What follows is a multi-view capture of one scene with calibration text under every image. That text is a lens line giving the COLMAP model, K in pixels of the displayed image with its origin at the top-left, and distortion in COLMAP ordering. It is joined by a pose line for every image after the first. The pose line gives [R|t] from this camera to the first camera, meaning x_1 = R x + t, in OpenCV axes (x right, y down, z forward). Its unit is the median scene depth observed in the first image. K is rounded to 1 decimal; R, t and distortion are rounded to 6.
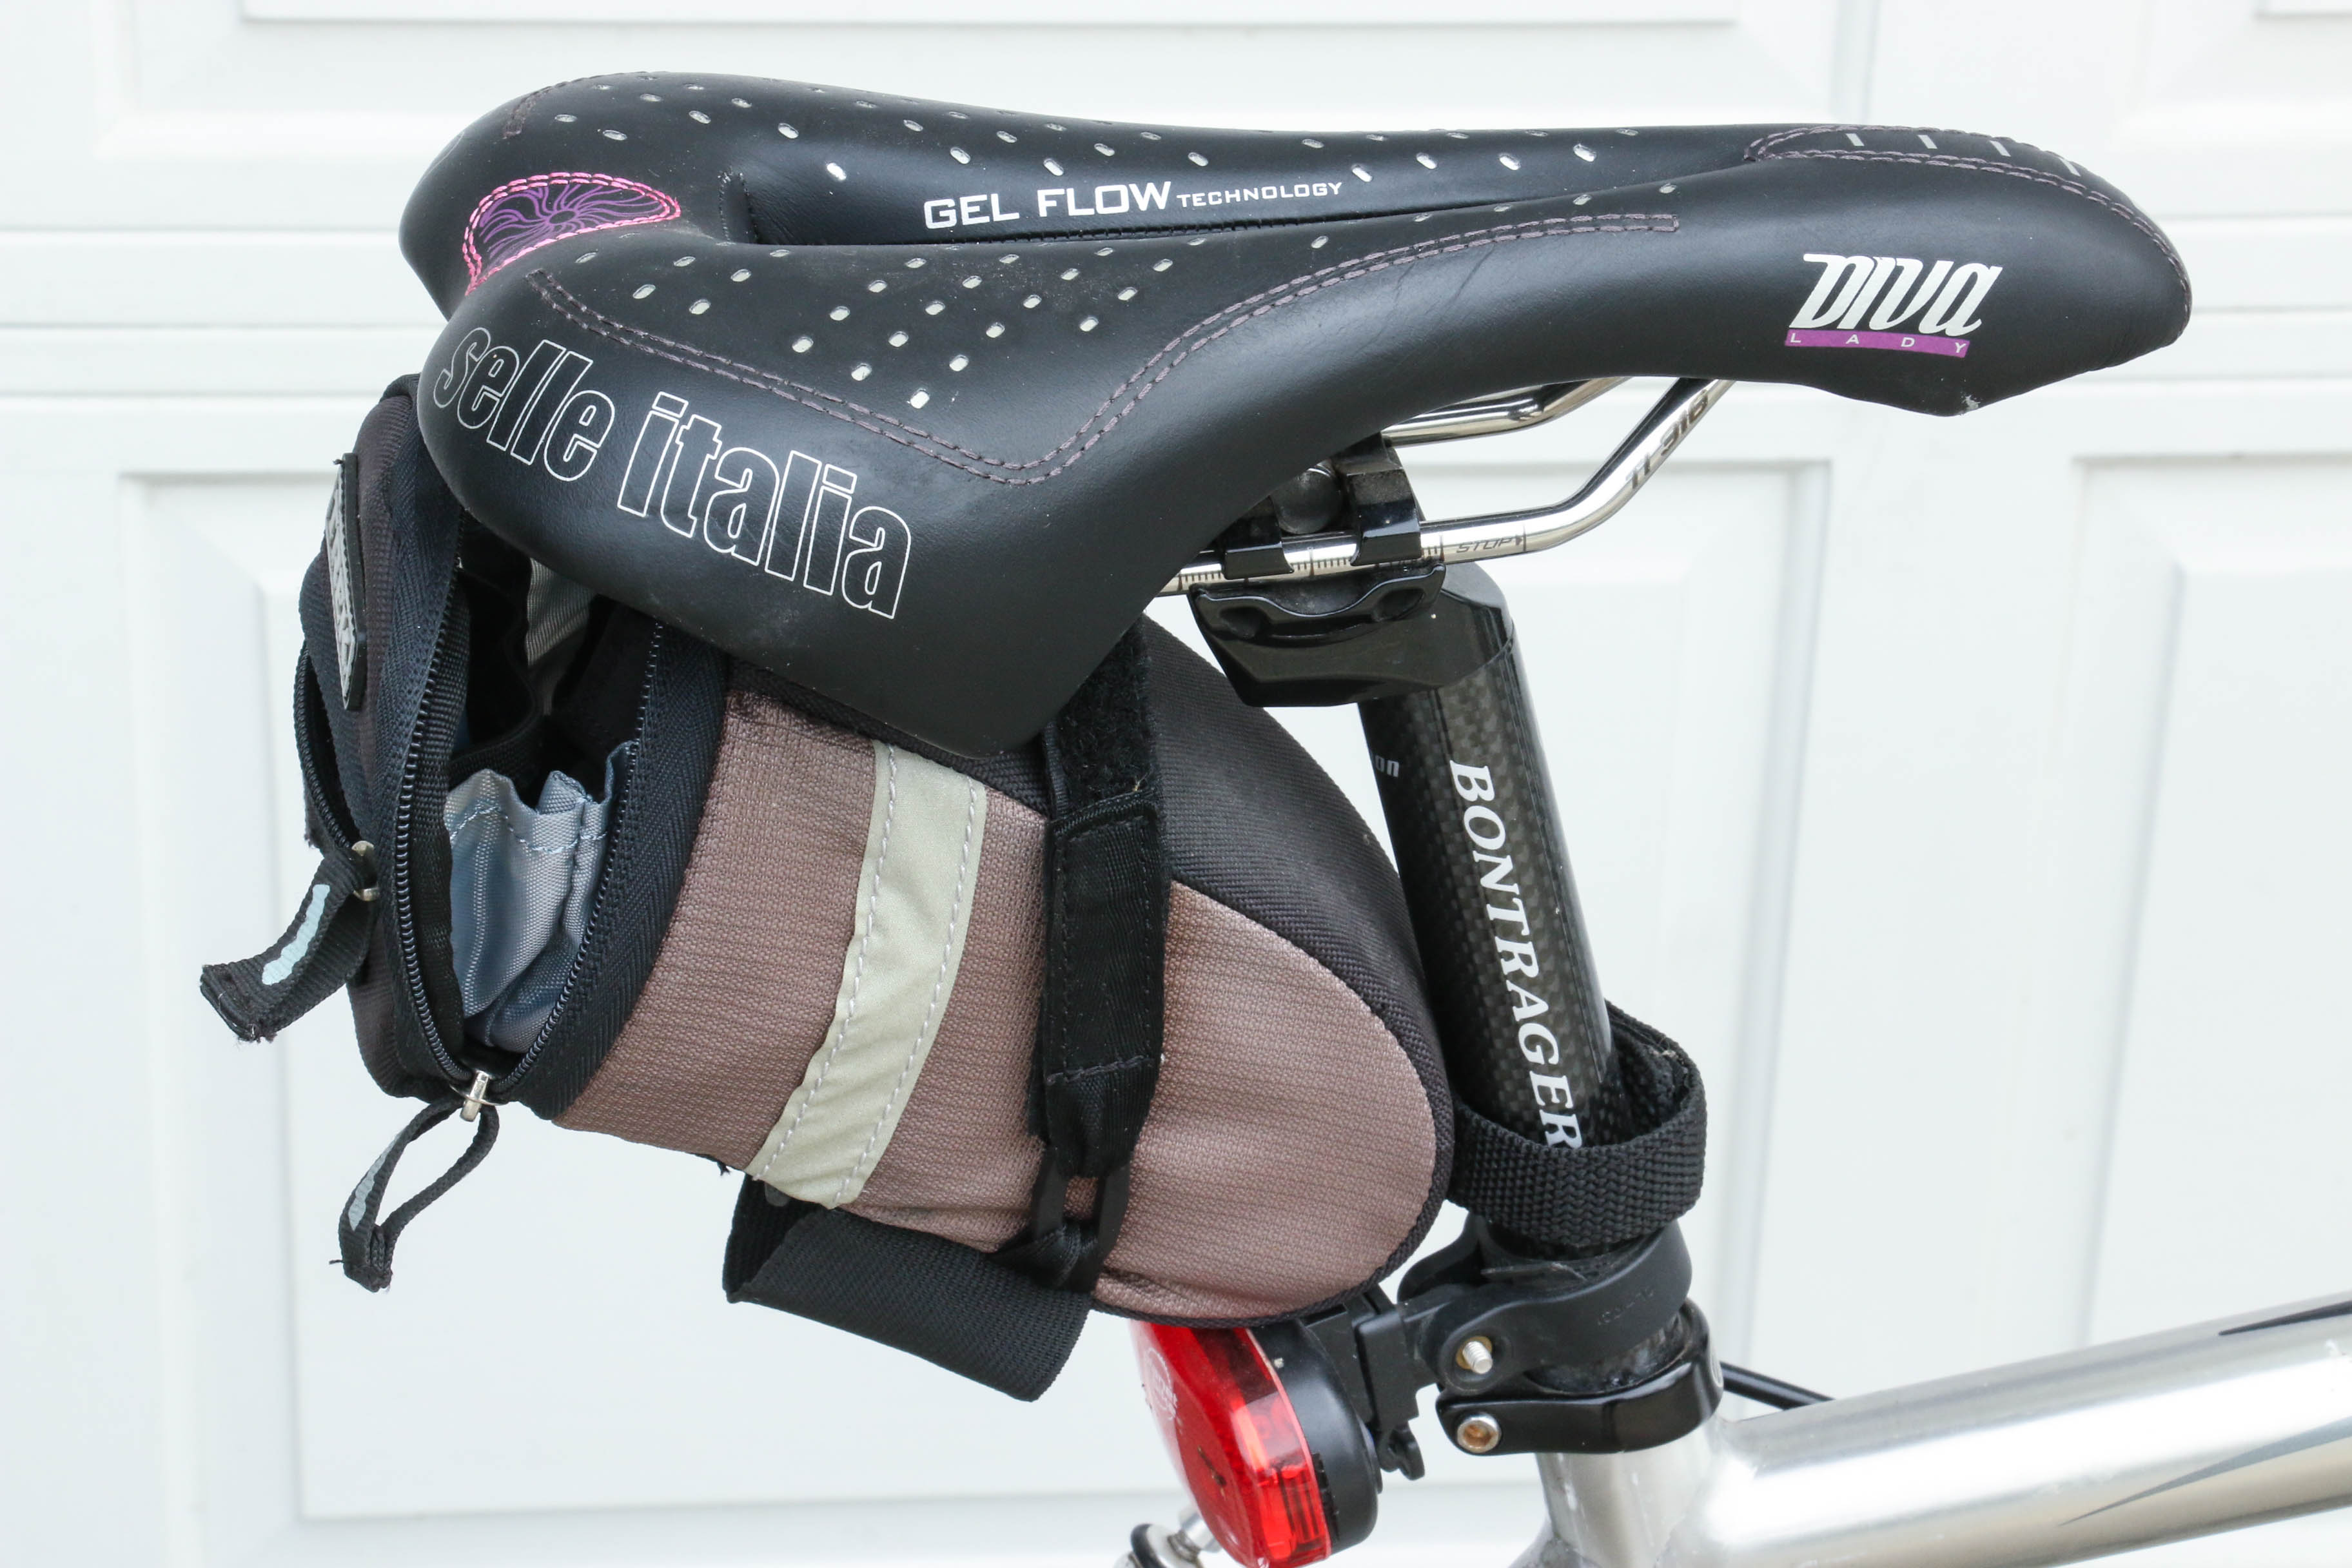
lens RADIAL K [[6286.7, 0, 1180.6], [0, 6286.7, 782.1], [0, 0, 1]] dist [0.326607, 0.000000]
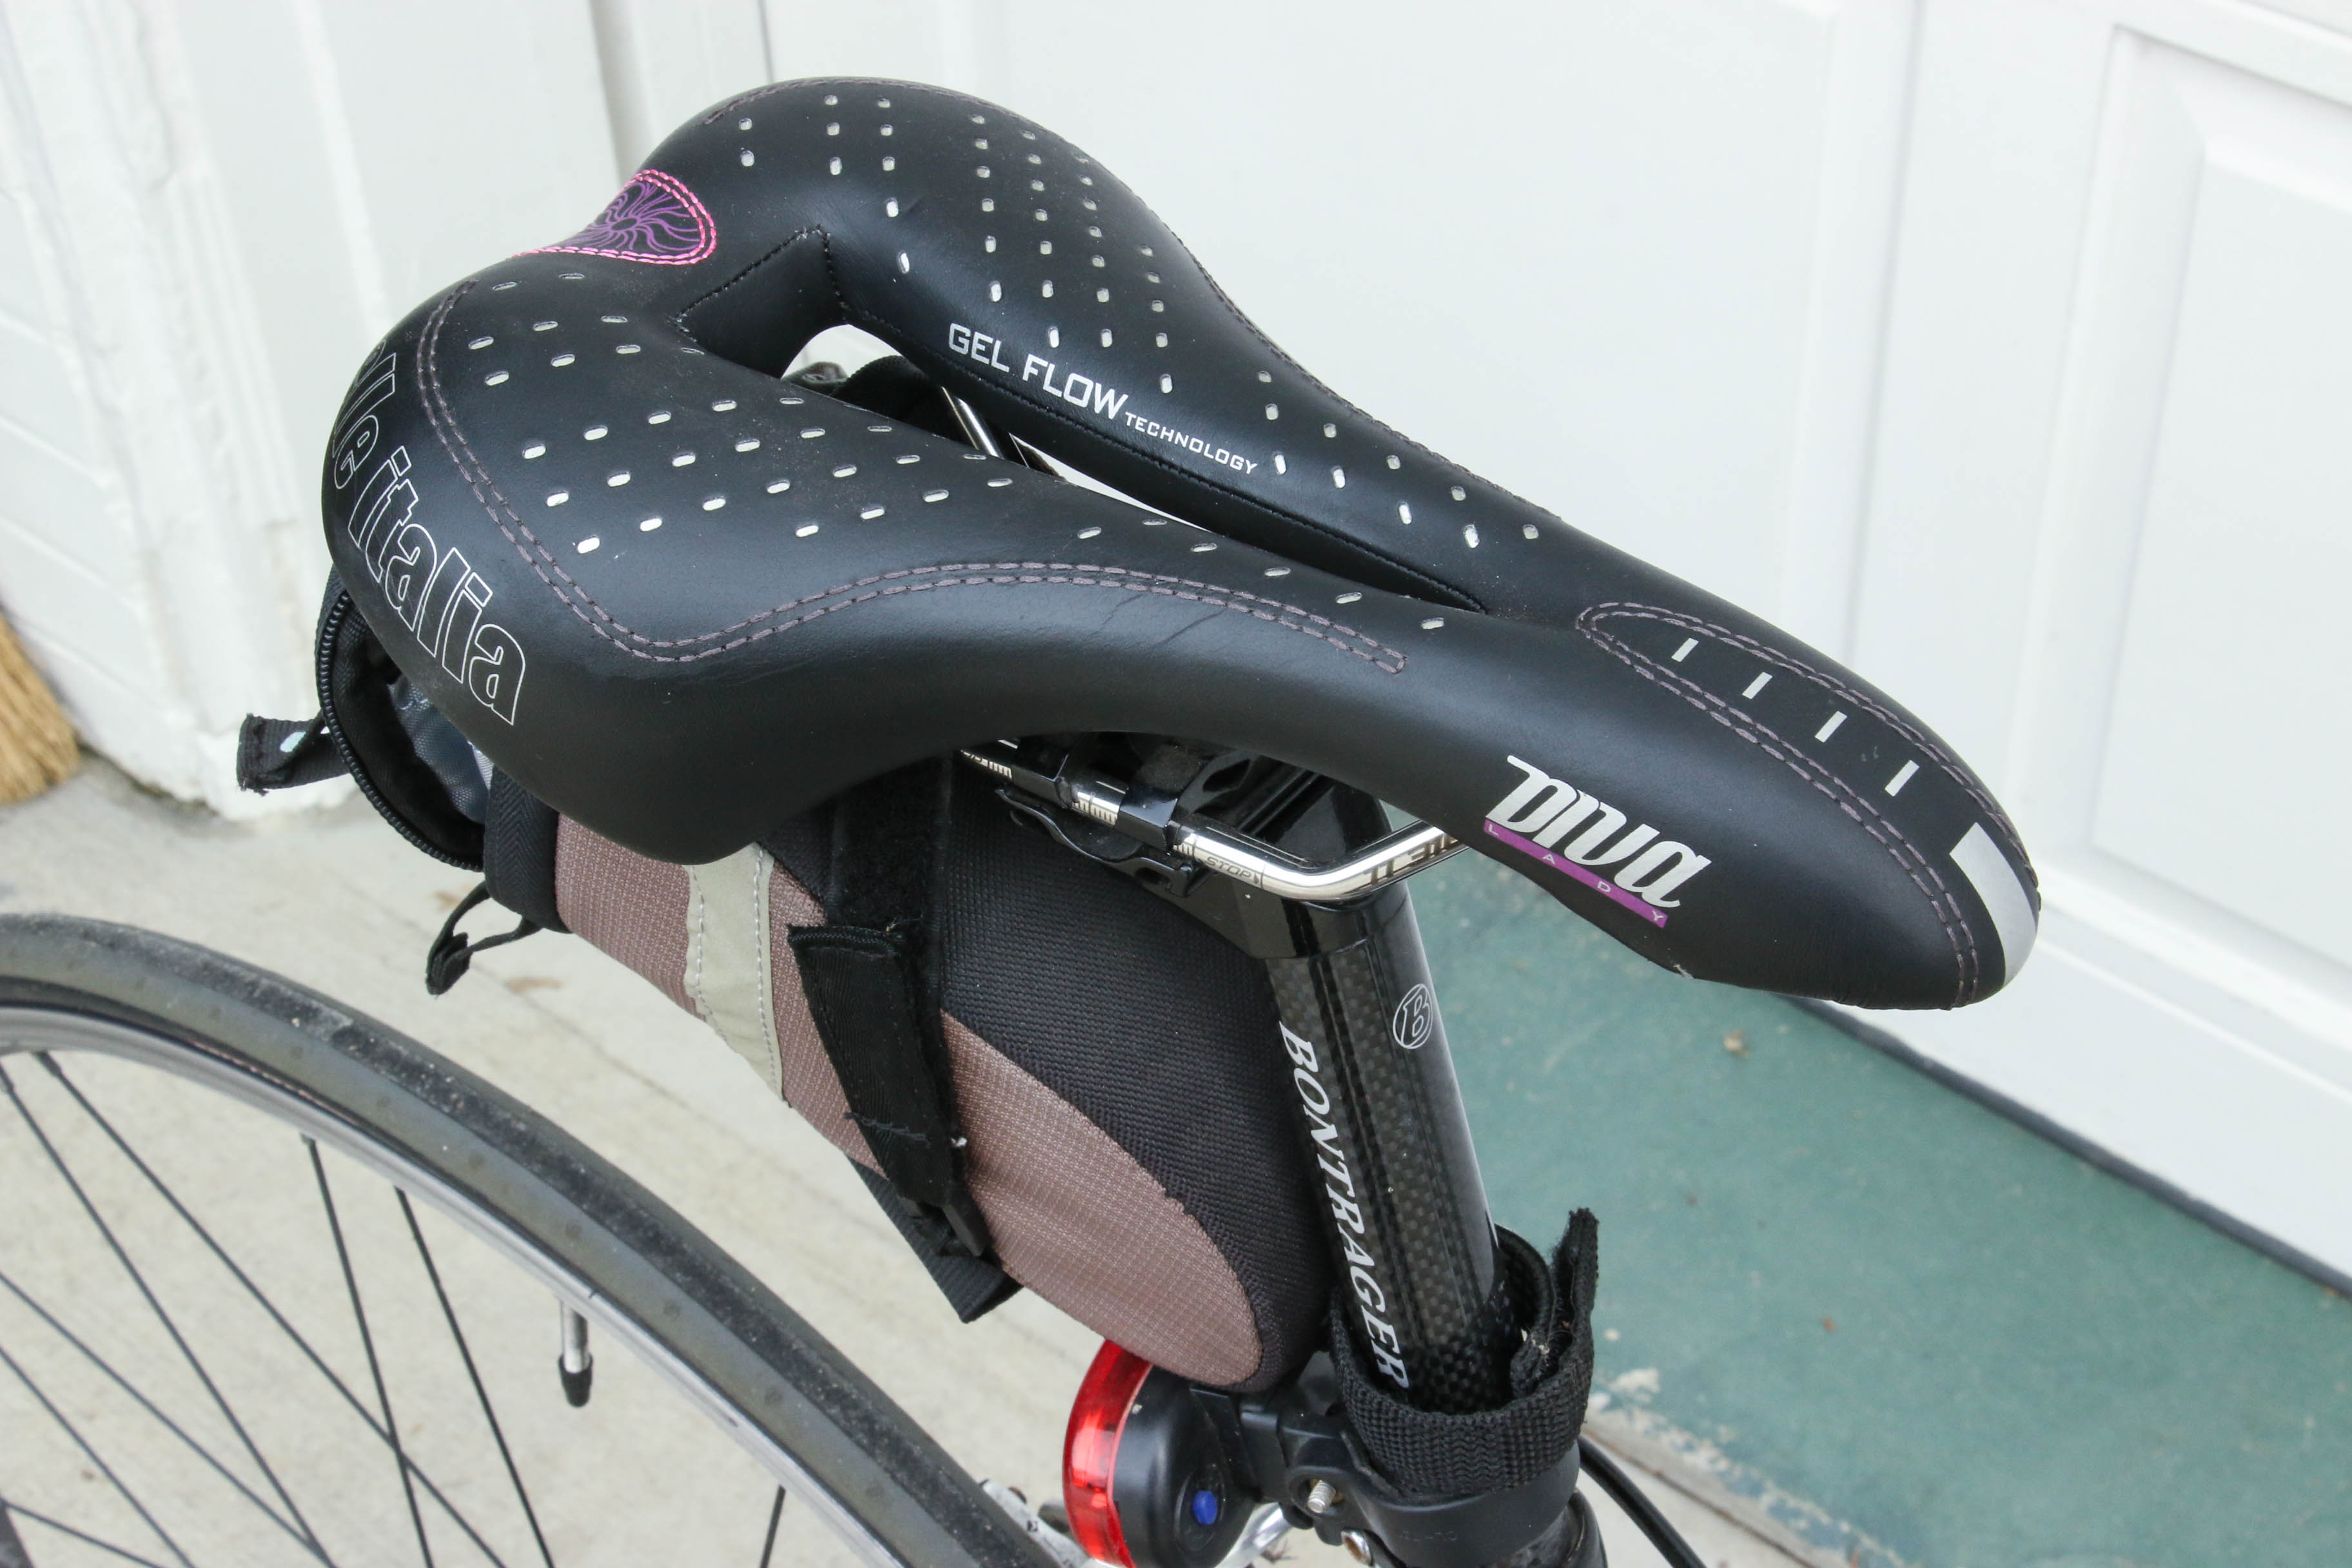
lens RADIAL K [[4075.3, 0, 1175.5], [0, 4075.3, 783.6], [0, 0, 1]] dist [0.072592, 0.000000]
pose [[0.676563, 0.446054, -0.585917, 0.406882], [-0.268702, 0.890345, 0.367539, -0.279301], [0.685610, -0.091226, 0.722230, 0.540127]]
